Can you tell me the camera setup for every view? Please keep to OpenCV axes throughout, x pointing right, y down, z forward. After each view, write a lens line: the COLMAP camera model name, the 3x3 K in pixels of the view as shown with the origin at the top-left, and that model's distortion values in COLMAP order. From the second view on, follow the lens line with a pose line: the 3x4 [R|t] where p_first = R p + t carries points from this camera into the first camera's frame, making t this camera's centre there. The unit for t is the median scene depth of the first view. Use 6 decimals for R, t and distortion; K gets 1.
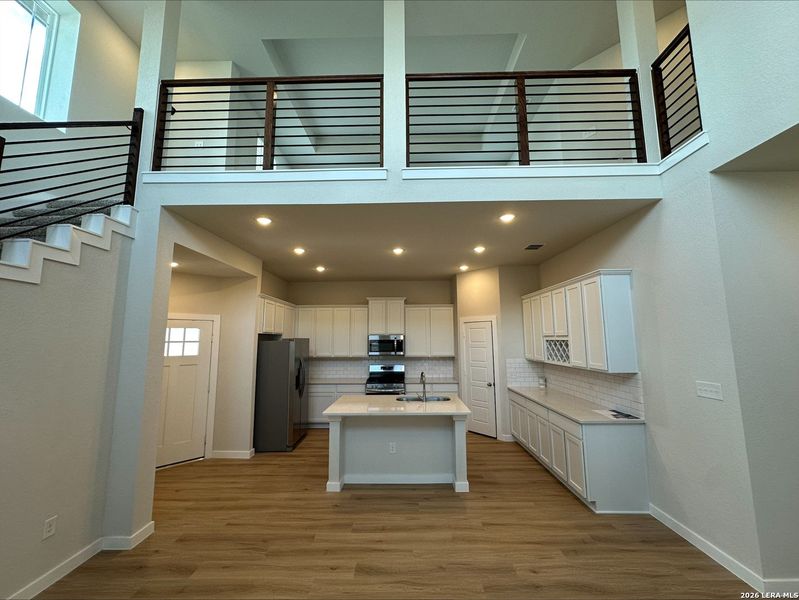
lens RADIAL K [[317.1, 0, 399.5], [0, 317.1, 300.0], [0, 0, 1]] dist [0.000035, -0.000079]
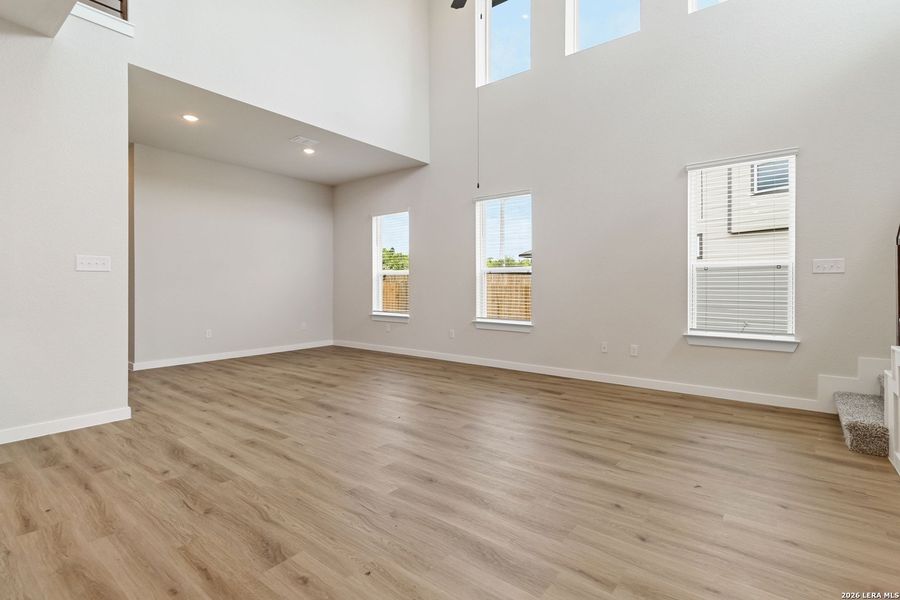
lens RADIAL K [[427.6, 0, 455.8], [0, 427.6, 286.4], [0, 0, 1]] dist [0.003463, 0.000577]
pose [[-0.801572, 0.004298, 0.597883, -0.583409], [-0.069073, 0.992613, -0.099740, 0.312821], [-0.593895, -0.121246, -0.795354, 1.048550]]
